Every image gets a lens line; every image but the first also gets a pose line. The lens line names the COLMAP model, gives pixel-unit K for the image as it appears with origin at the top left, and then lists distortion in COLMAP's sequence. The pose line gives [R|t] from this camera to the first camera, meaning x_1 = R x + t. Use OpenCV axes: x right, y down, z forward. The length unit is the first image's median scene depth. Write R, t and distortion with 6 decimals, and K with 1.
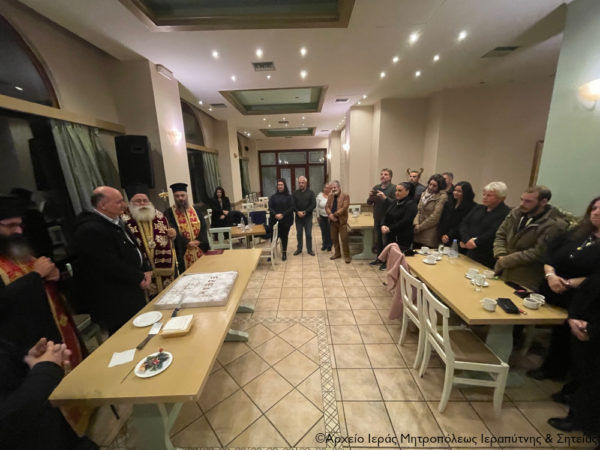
lens RADIAL K [[245.2, 0, 300.0], [0, 245.2, 225.0], [0, 0, 1]] dist [-0.000421, 0.000496]
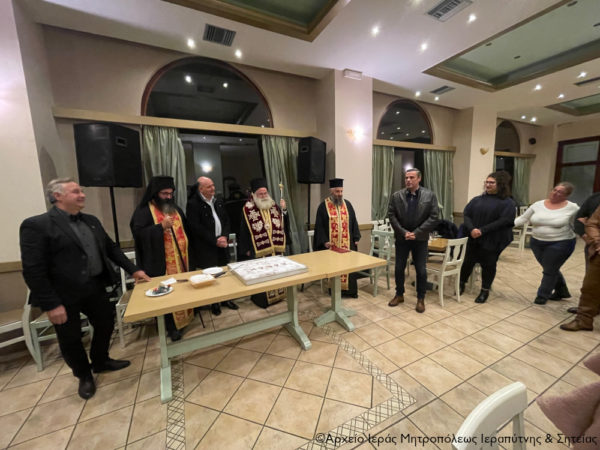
lens RADIAL K [[245.2, 0, 300.0], [0, 245.2, 225.0], [0, 0, 1]] dist [-0.000421, 0.000496]
pose [[0.457383, 0.130987, -0.879570, 0.394448], [-0.175377, 0.982953, 0.055185, -0.004997], [0.871805, 0.129016, 0.472559, 0.422480]]
